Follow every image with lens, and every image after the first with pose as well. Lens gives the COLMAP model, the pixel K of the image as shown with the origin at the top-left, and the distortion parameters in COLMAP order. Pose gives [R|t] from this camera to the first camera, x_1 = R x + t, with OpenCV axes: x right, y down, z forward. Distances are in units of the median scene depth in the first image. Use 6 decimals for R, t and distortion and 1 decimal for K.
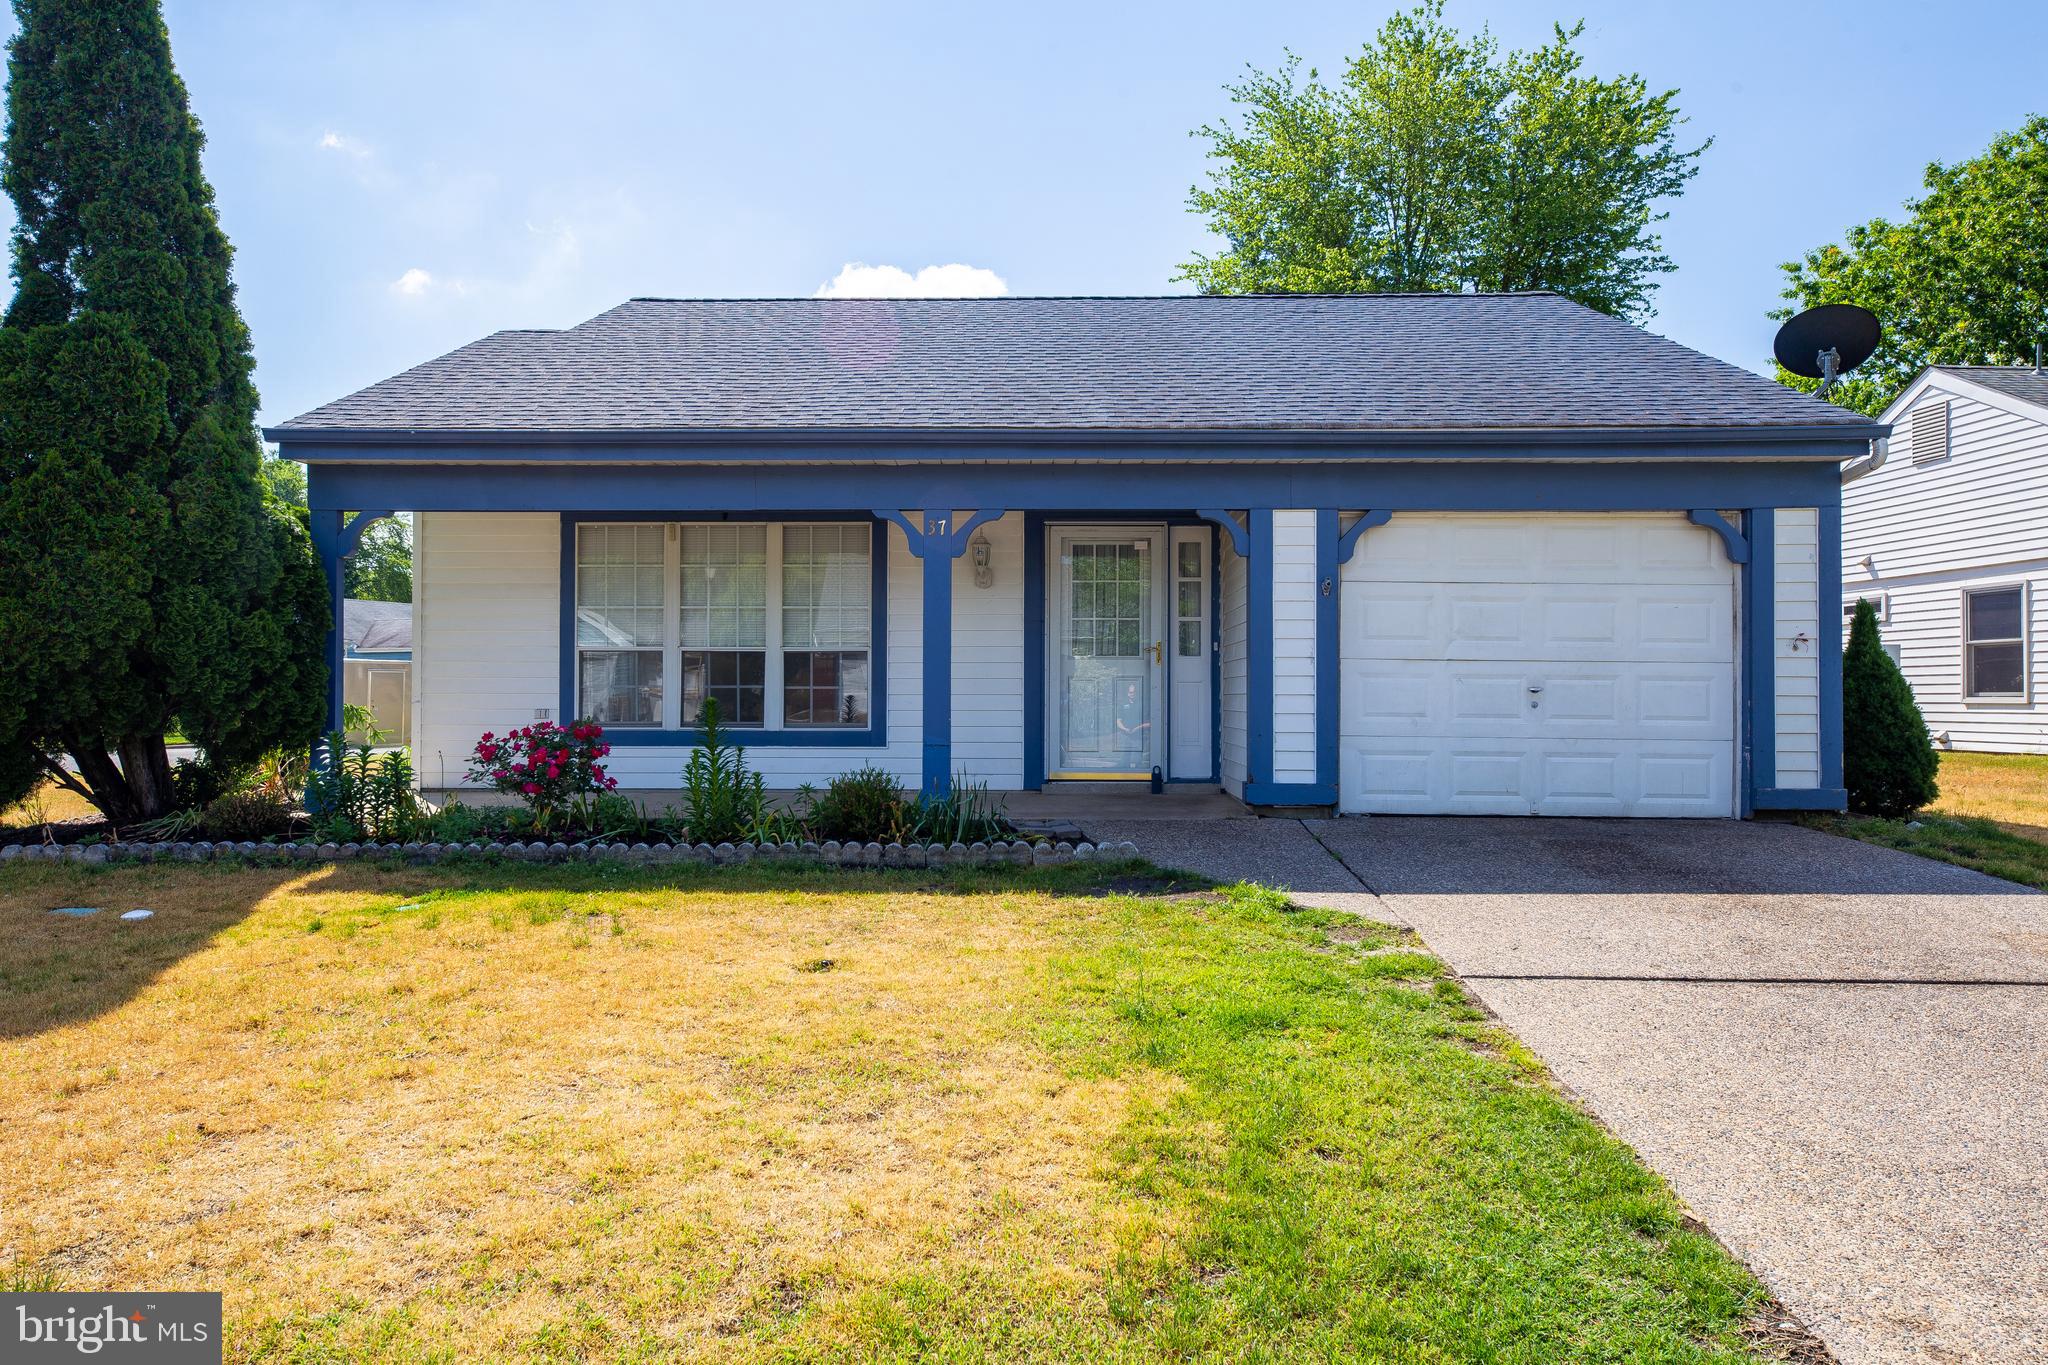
lens RADIAL K [[1325.4, 0, 1018.3], [0, 1325.4, 692.3], [0, 0, 1]] dist [0.009159, 0.005148]
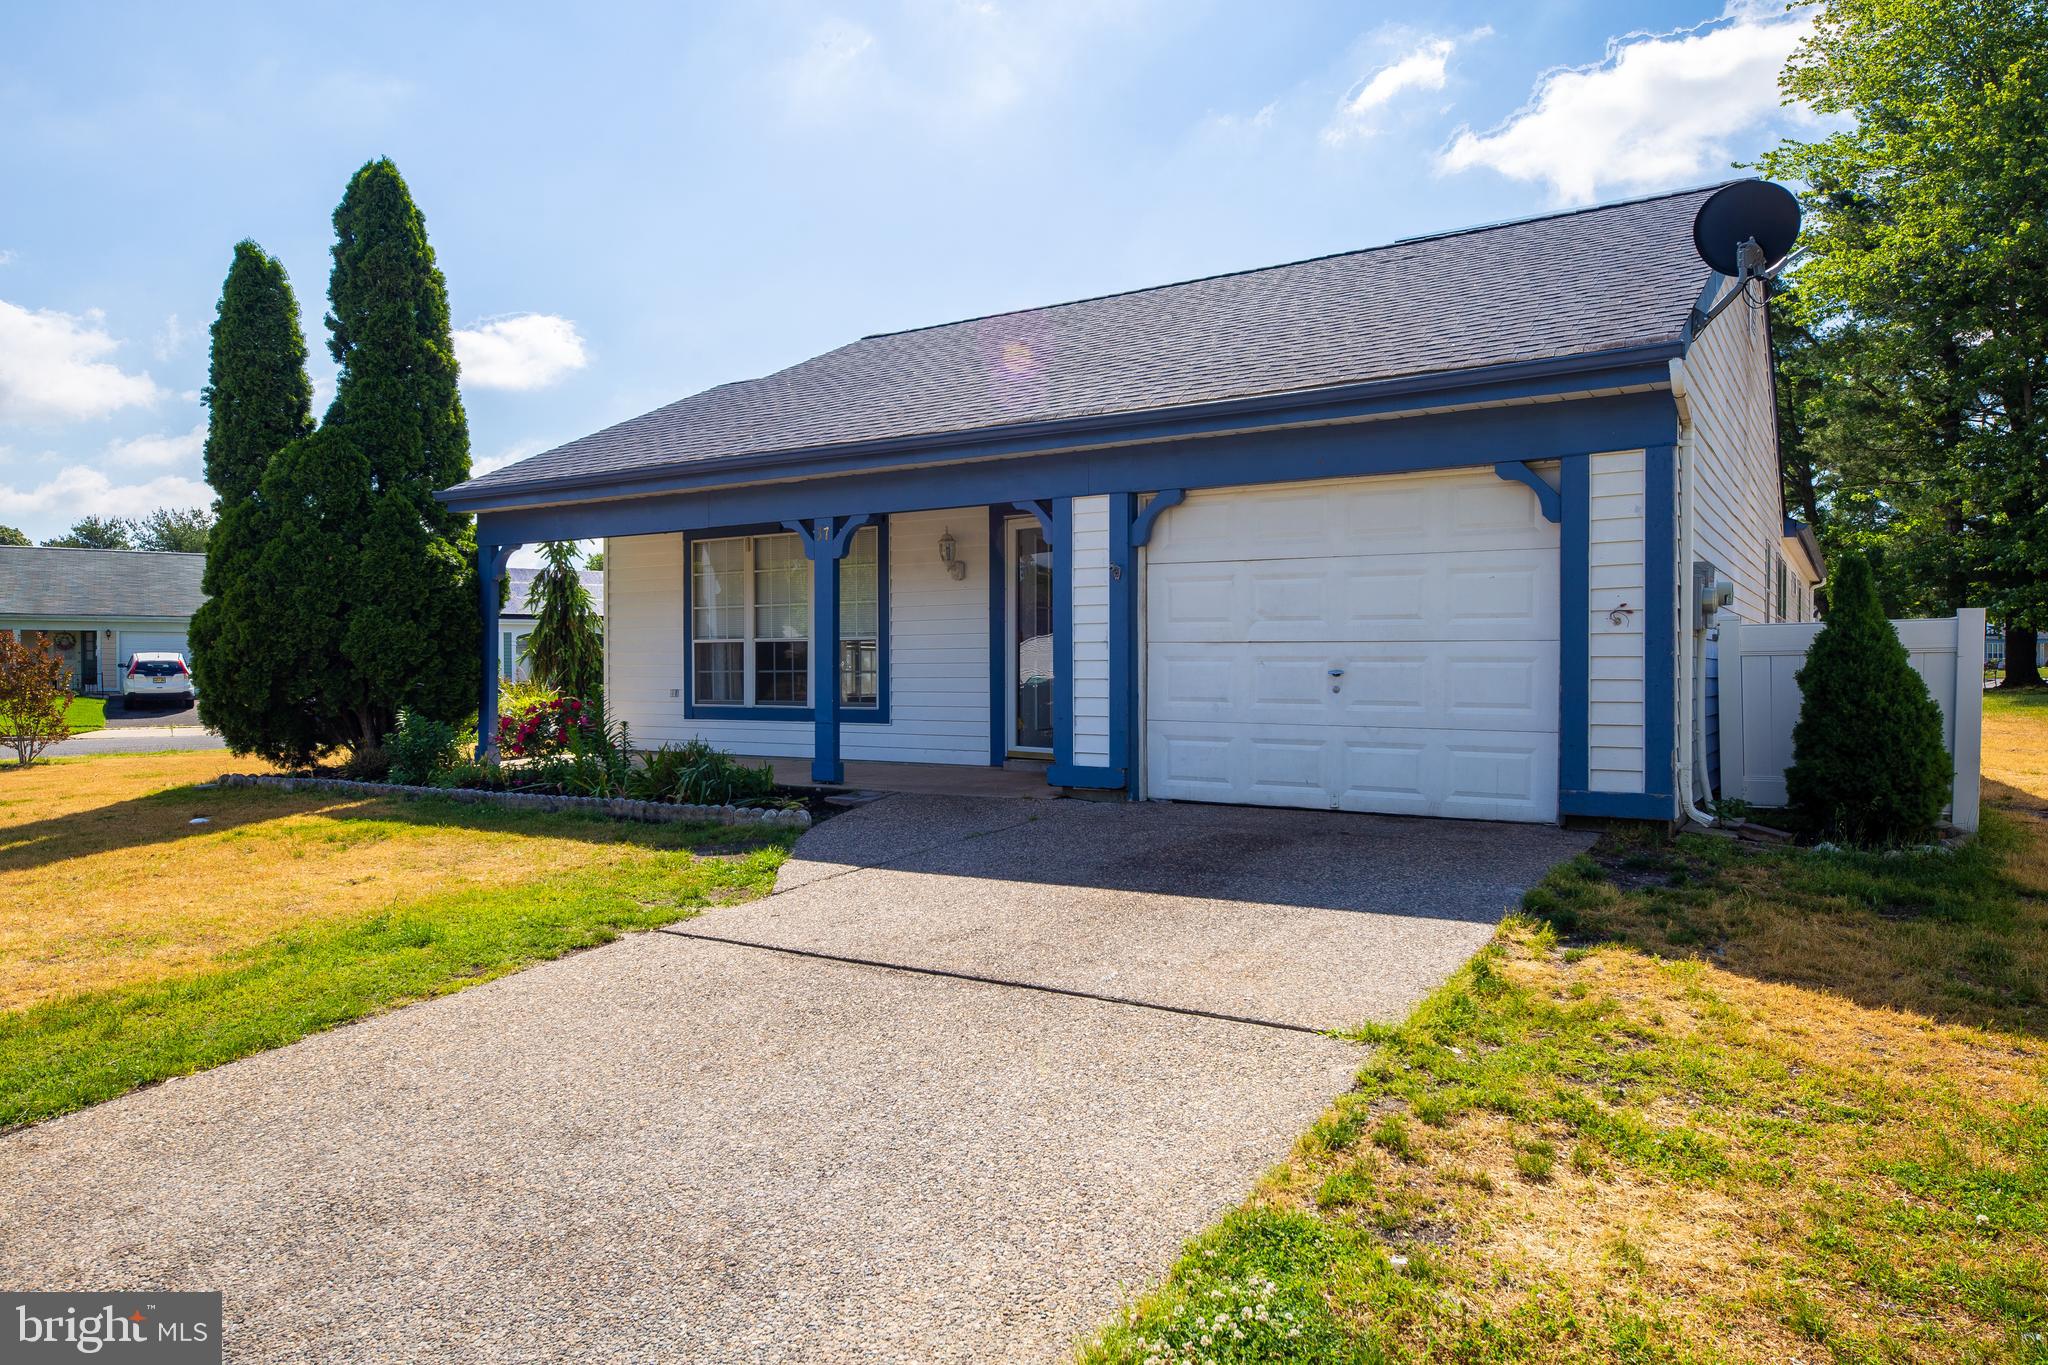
lens RADIAL K [[1325.4, 0, 1016.3], [0, 1325.4, 668.2], [0, 0, 1]] dist [0.009159, 0.005148]
pose [[0.857888, -0.005117, -0.513812, 0.670305], [0.007140, 0.999973, 0.001963, -0.008666], [0.513788, -0.005353, 0.857901, 0.100201]]
